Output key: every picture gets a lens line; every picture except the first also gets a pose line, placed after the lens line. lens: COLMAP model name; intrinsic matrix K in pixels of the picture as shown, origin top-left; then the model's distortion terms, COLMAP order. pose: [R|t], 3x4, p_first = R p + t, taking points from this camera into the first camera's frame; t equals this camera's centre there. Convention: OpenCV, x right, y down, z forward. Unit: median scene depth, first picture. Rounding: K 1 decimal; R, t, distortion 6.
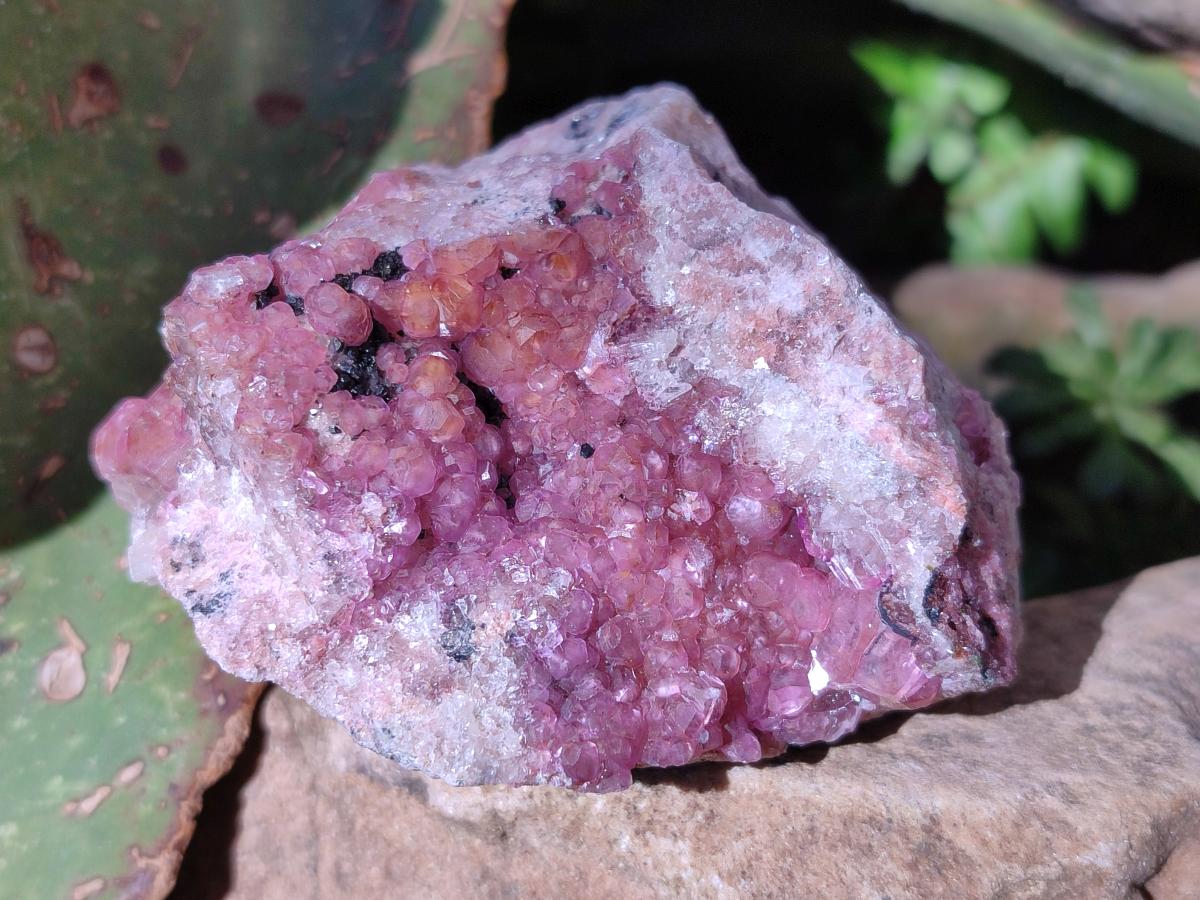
lens RADIAL K [[1818.8, 0, 598.4], [0, 1818.8, 444.1], [0, 0, 1]] dist [0.146896, 0.000000]
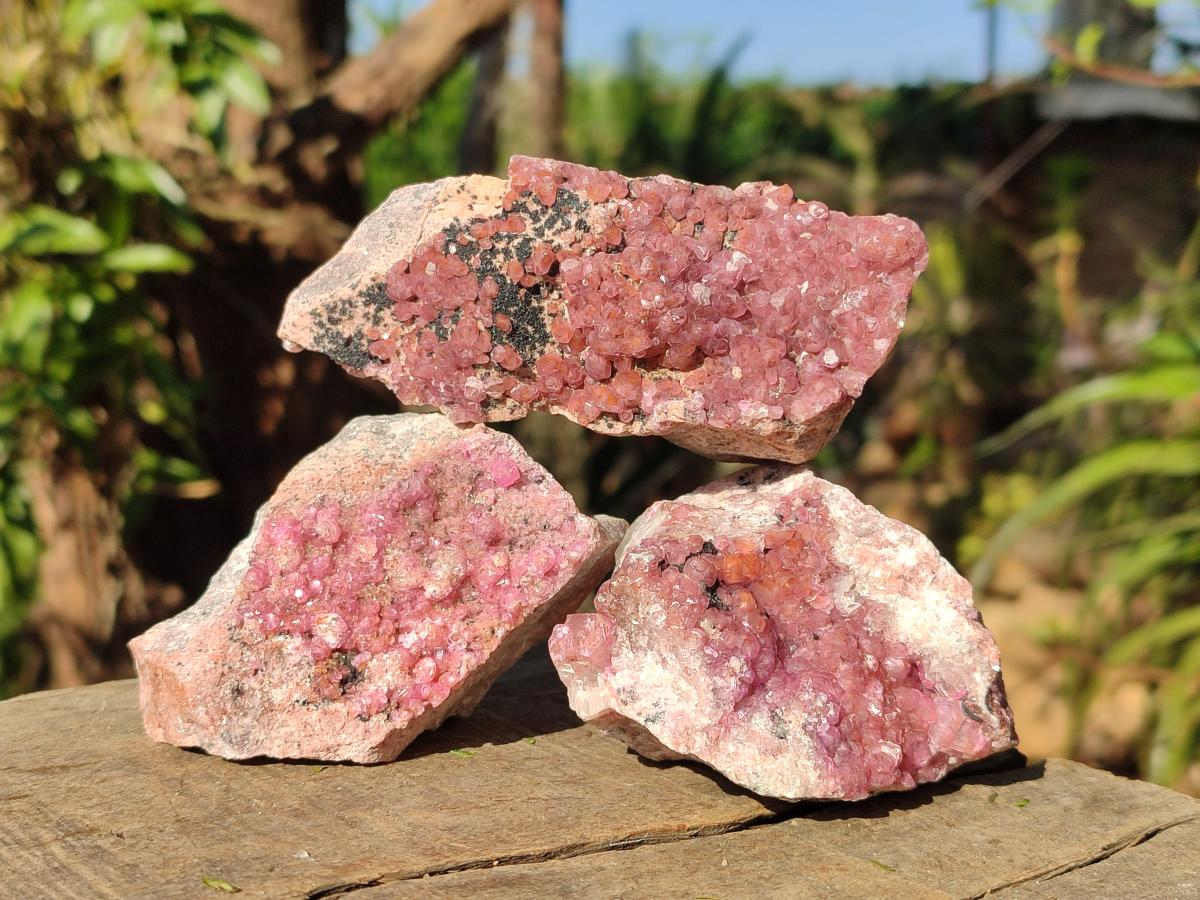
lens RADIAL K [[1818.8, 0, 601.4], [0, 1818.8, 450.7], [0, 0, 1]] dist [0.146896, 0.000000]
pose [[0.964600, -0.004914, 0.263671, -0.782961], [0.054110, 0.982242, -0.179648, 0.154159], [-0.258106, 0.187556, 0.947736, -0.910145]]
